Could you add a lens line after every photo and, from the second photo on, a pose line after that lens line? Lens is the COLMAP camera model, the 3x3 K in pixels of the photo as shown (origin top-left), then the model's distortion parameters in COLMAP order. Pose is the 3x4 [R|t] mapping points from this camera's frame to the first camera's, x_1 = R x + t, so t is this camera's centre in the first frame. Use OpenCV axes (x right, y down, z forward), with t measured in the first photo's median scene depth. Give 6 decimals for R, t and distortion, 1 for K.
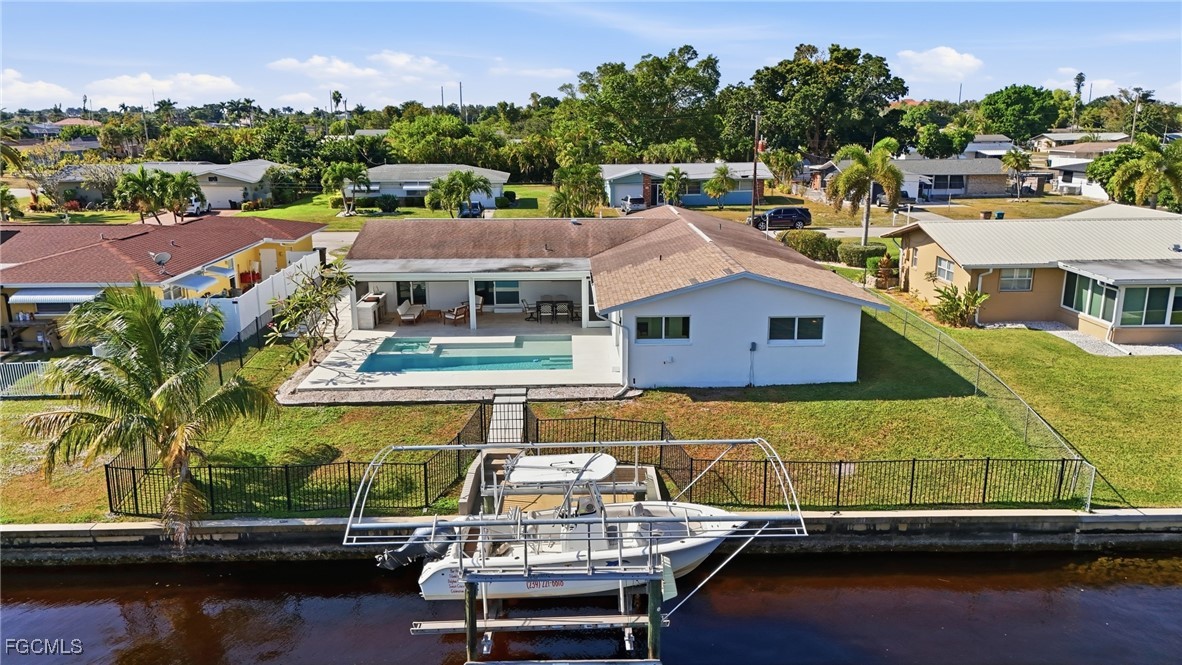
lens RADIAL K [[868.8, 0, 591.0], [0, 868.8, 332.5], [0, 0, 1]] dist [0.059800, -0.039979]
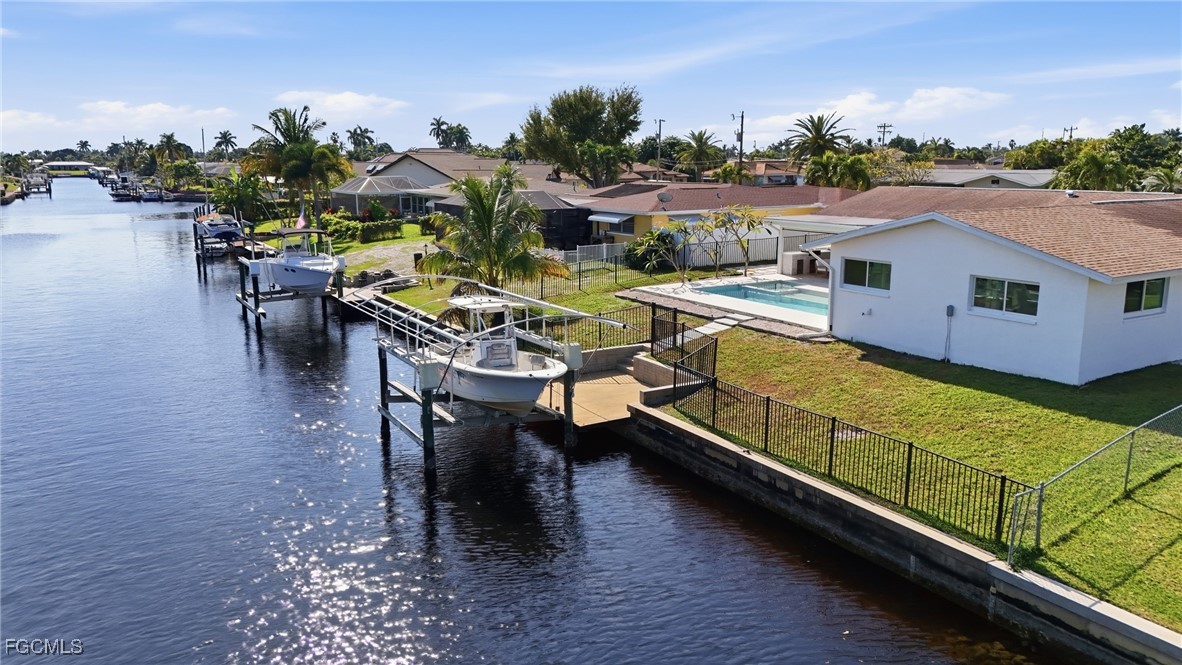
lens RADIAL K [[860.9, 0, 591.0], [0, 860.9, 332.5], [0, 0, 1]] dist [0.104475, -0.140982]
pose [[0.486260, 0.173336, -0.856450, 0.716536], [-0.208585, 0.974819, 0.078865, 0.041317], [0.848554, 0.140294, 0.510171, 0.312726]]
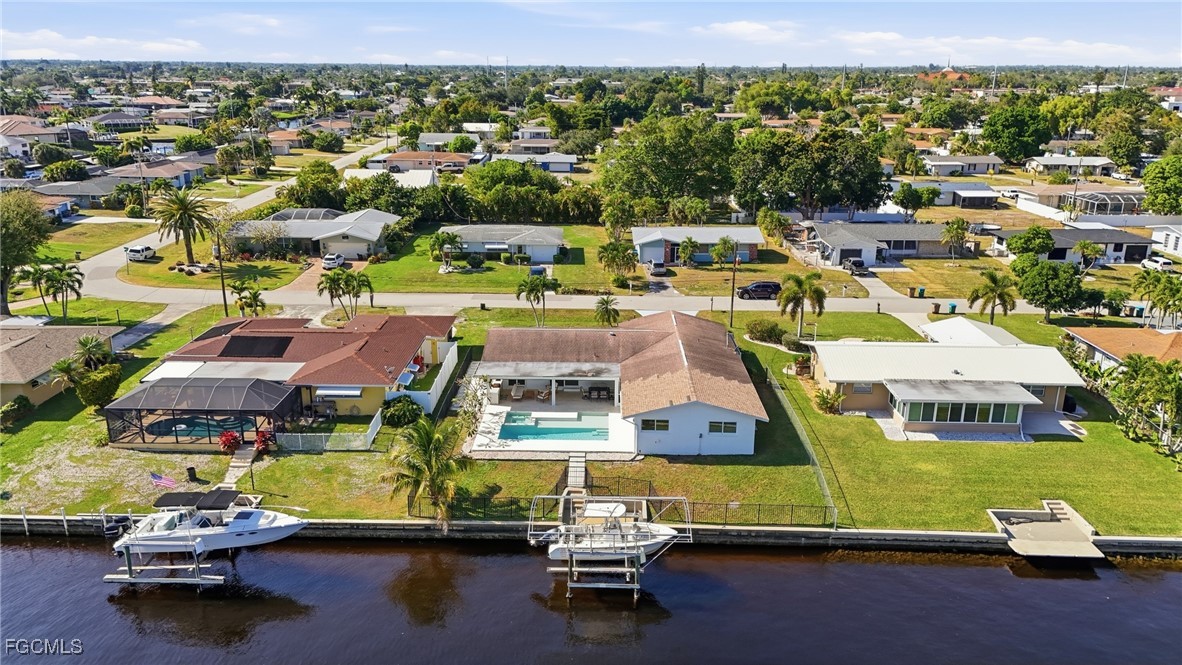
lens RADIAL K [[860.9, 0, 591.0], [0, 860.9, 332.5], [0, 0, 1]] dist [0.104475, -0.140982]
pose [[0.998907, 0.024624, -0.039730, 0.009795], [-0.022535, 0.998383, 0.052195, -0.314571], [0.040951, -0.051242, 0.997846, -0.954997]]
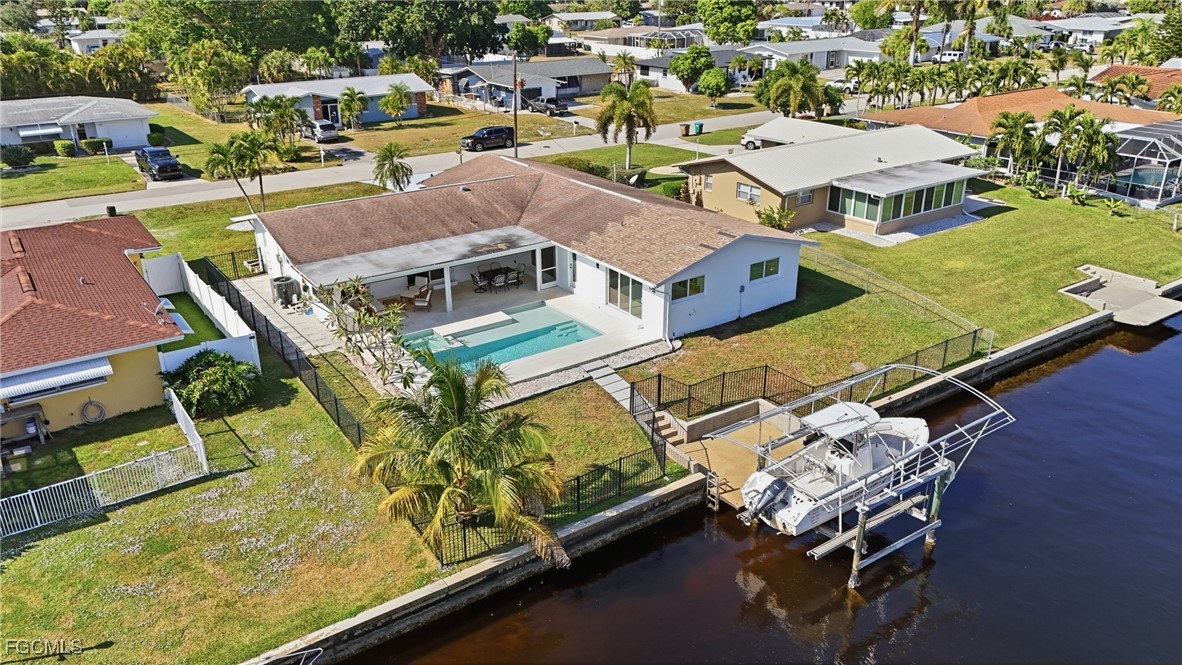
lens RADIAL K [[860.9, 0, 591.0], [0, 860.9, 332.5], [0, 0, 1]] dist [0.104475, -0.140982]
pose [[0.832182, -0.213993, 0.511547, -0.680395], [0.135805, 0.973092, 0.186142, -0.192461], [-0.537616, -0.085434, 0.838851, 0.027426]]
